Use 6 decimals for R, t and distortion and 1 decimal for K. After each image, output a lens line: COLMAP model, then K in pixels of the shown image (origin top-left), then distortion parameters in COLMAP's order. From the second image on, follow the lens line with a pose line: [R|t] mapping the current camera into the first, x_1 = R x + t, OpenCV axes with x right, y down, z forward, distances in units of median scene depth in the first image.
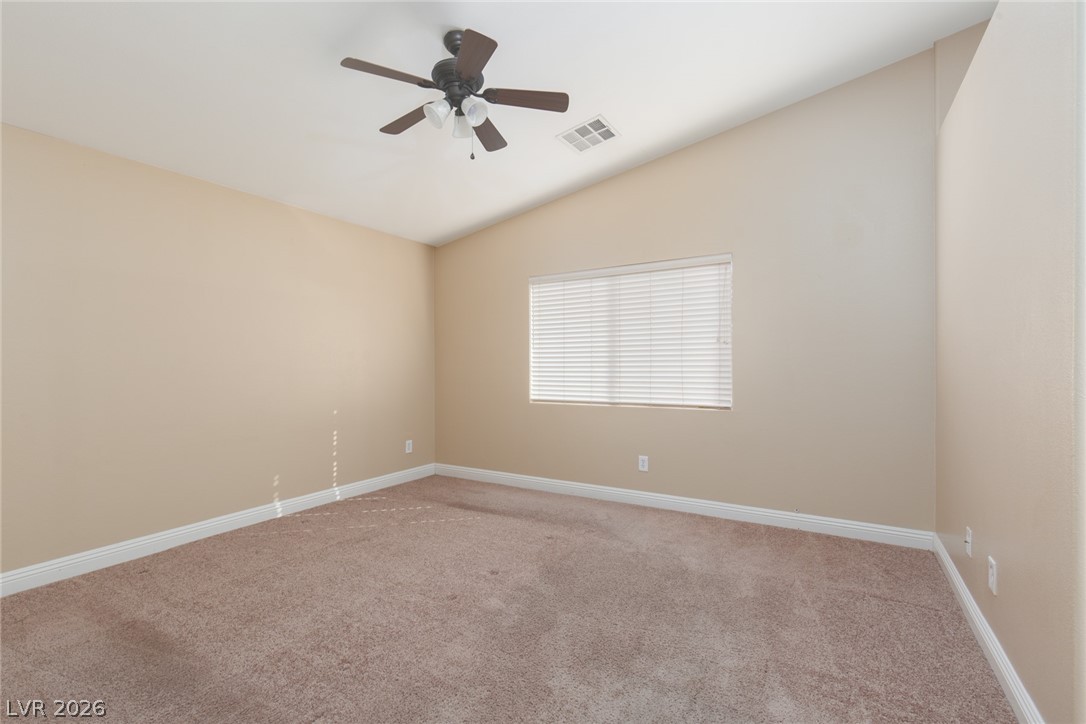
lens RADIAL K [[491.7, 0, 540.8], [0, 491.7, 365.7], [0, 0, 1]] dist [0.005822, -0.000214]
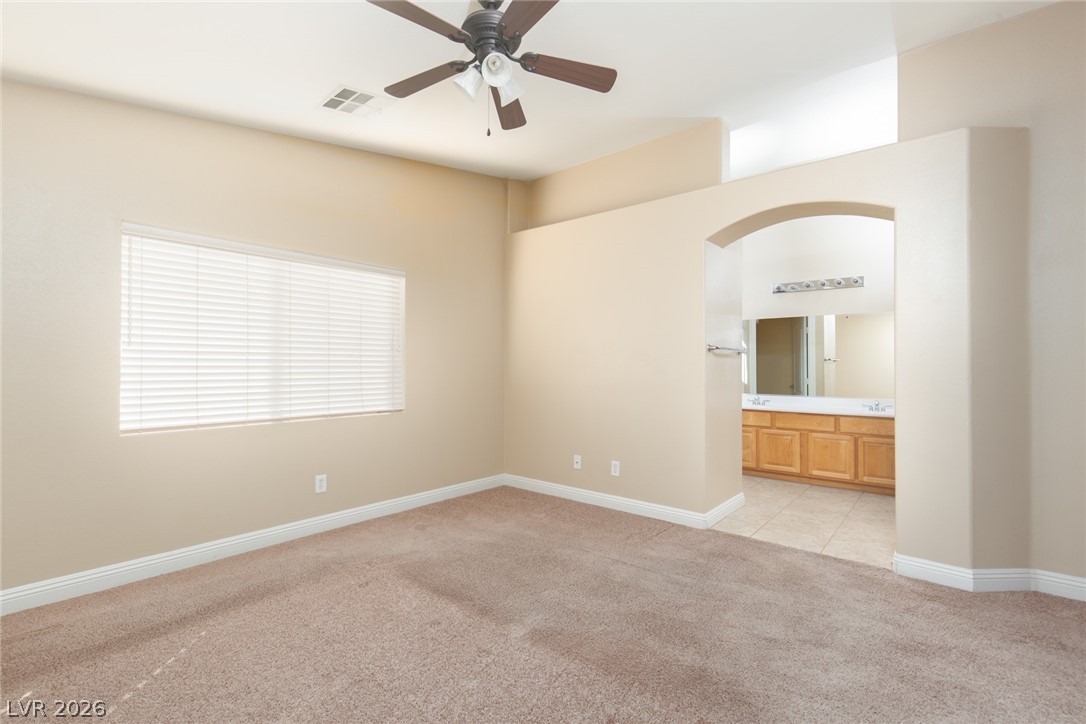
lens RADIAL K [[491.7, 0, 537.7], [0, 491.7, 364.1], [0, 0, 1]] dist [0.005822, -0.000214]
pose [[0.156782, 0.019001, 0.987450, -0.632067], [0.012614, 0.999695, -0.021239, 0.010010], [-0.987553, 0.015786, 0.156495, 0.507760]]
